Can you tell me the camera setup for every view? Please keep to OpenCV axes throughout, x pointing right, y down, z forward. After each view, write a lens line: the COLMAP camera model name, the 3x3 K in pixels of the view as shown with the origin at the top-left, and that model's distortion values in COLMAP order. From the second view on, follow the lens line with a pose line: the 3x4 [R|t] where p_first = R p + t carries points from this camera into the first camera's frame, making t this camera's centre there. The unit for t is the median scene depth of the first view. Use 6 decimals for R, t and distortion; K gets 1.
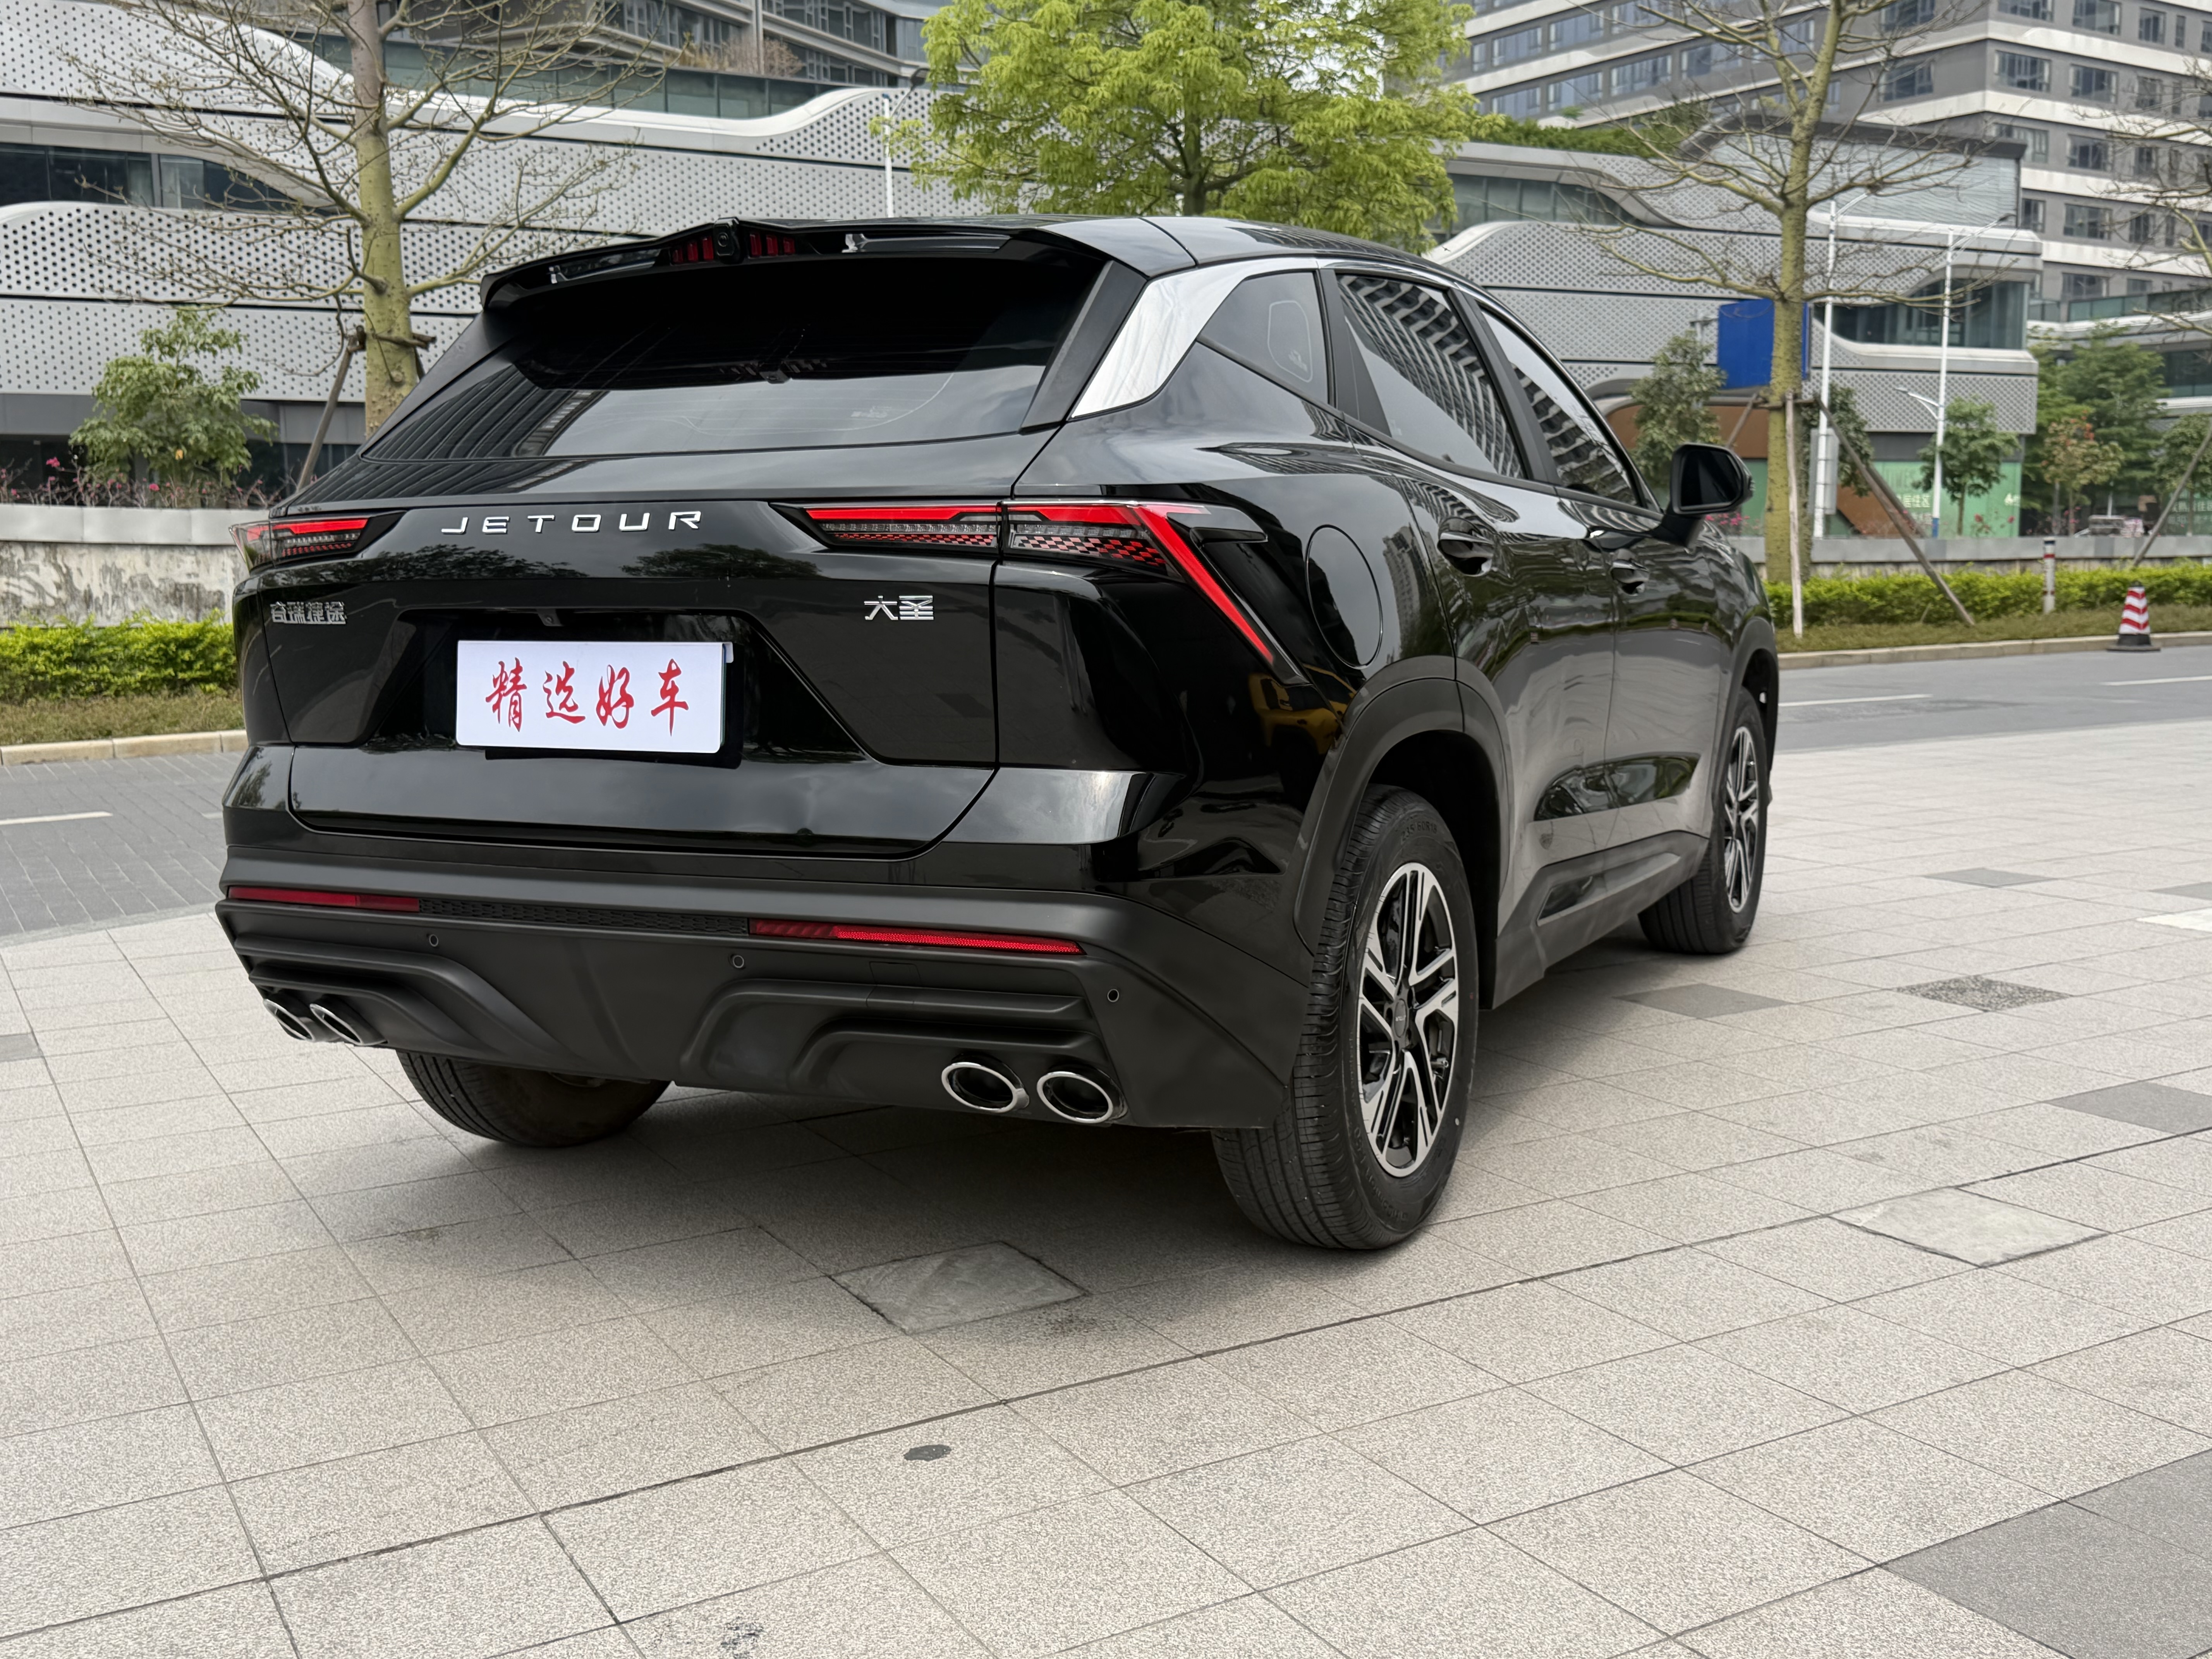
lens RADIAL K [[2176.4, 0, 1118.9], [0, 2176.4, 836.6], [0, 0, 1]] dist [0.154365, -0.345145]
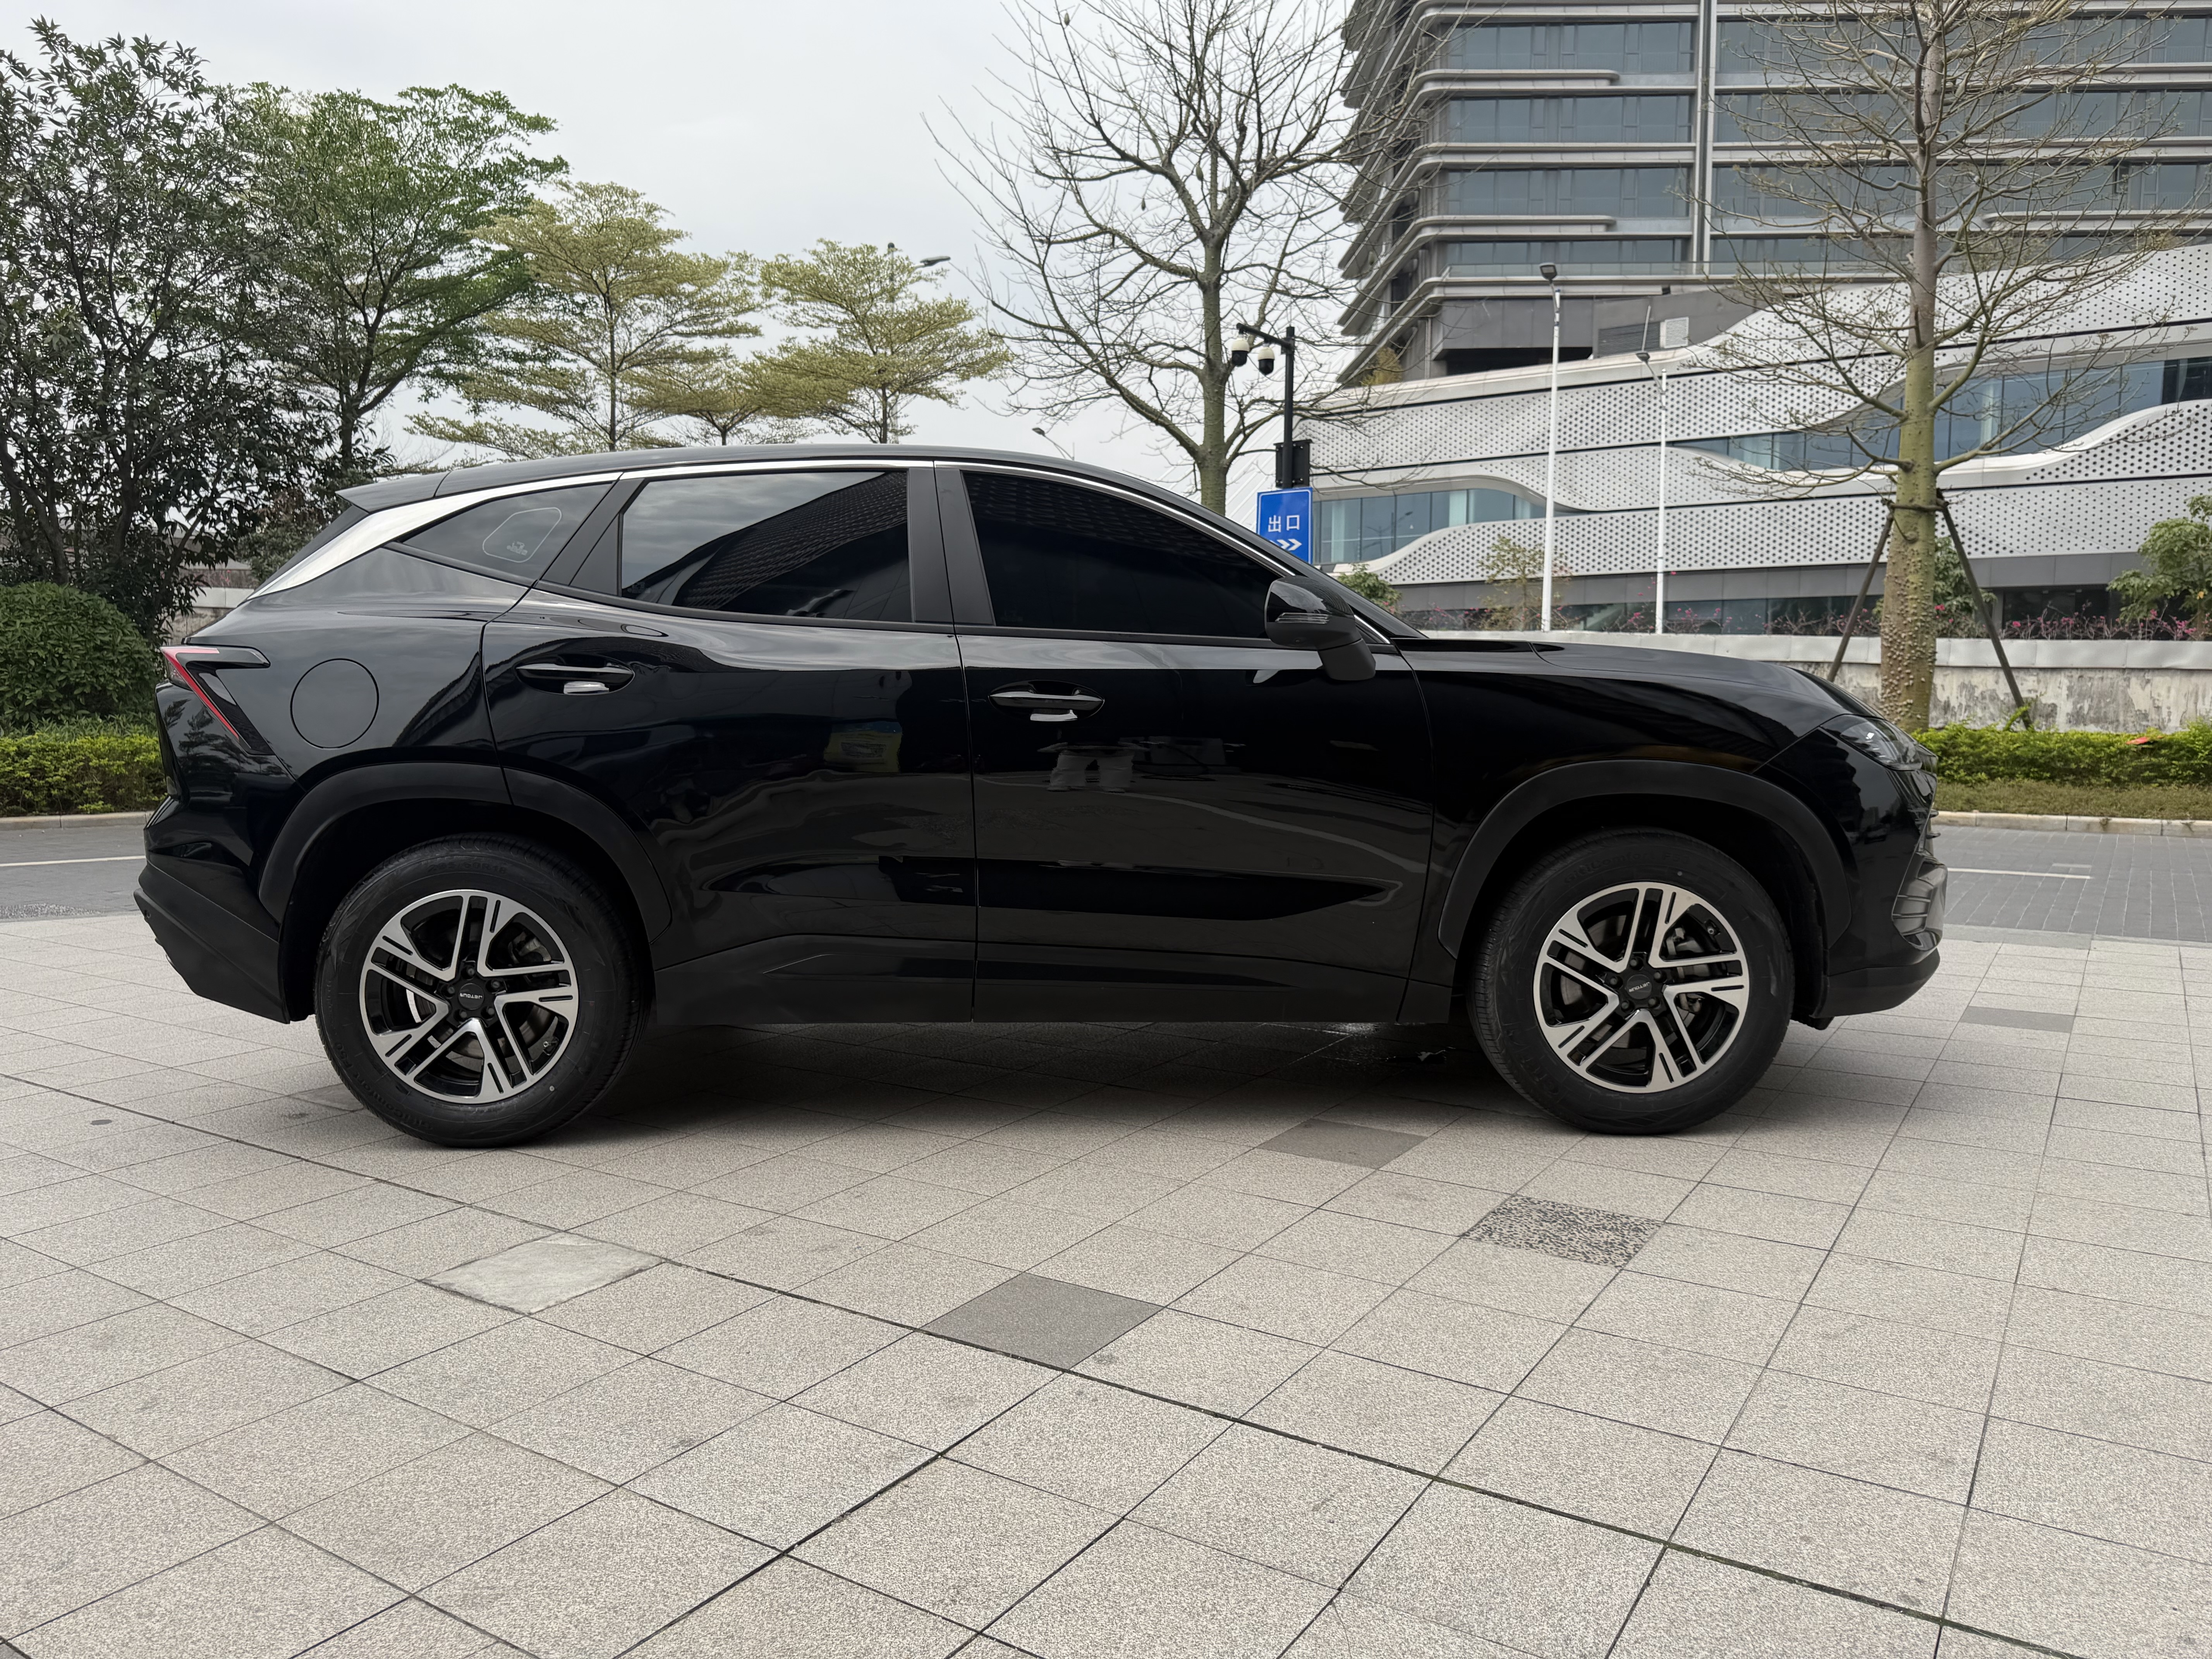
lens RADIAL K [[1560.5, 0, 1112.8], [0, 1560.5, 793.3], [0, 0, 1]] dist [0.058440, -0.085747]
pose [[0.455174, 0.070580, -0.887601, 1.057393], [-0.115729, 0.993087, 0.019621, -0.101628], [0.882850, 0.093790, 0.460196, 0.751542]]
